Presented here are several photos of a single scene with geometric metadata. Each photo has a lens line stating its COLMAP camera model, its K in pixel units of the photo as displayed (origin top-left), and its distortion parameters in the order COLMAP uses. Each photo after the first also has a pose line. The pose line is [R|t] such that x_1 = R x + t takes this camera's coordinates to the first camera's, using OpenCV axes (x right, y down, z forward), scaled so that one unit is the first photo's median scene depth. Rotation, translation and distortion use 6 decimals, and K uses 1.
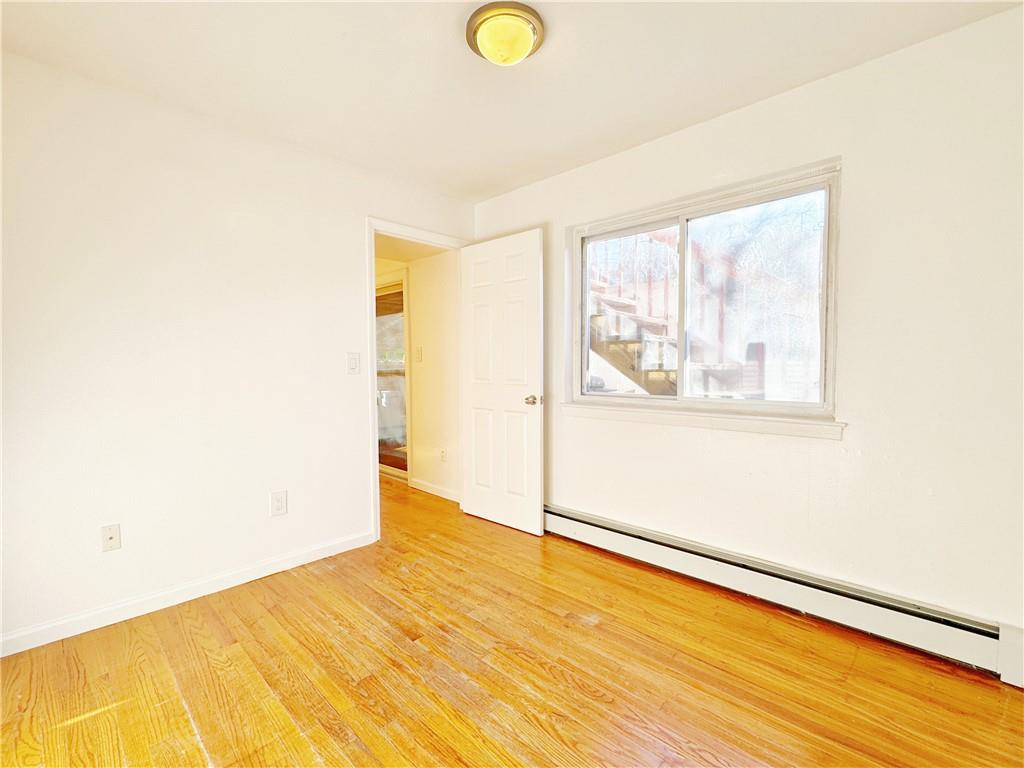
lens RADIAL K [[444.5, 0, 512.2], [0, 444.5, 383.9], [0, 0, 1]] dist [0.000066, 0.000279]
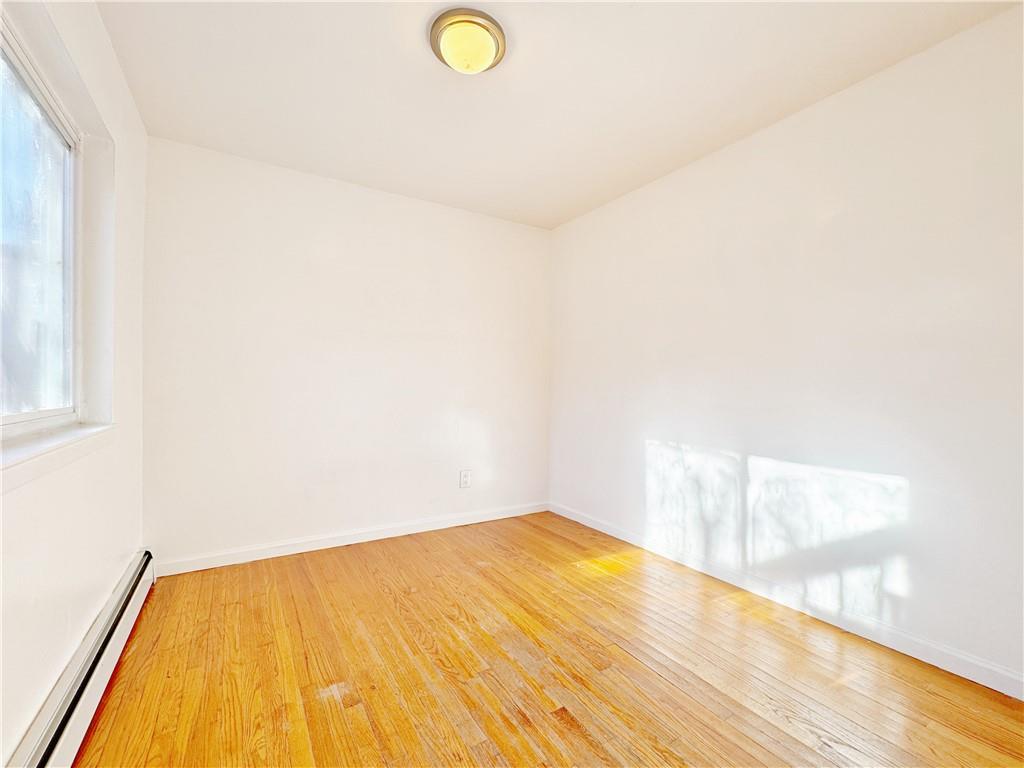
lens RADIAL K [[444.5, 0, 511.2], [0, 444.5, 384.3], [0, 0, 1]] dist [0.000066, 0.000279]
pose [[-0.967297, -0.000243, 0.253647, -0.344105], [0.006734, 0.999623, 0.026636, -0.015616], [-0.253557, 0.027473, -0.966930, 1.833365]]
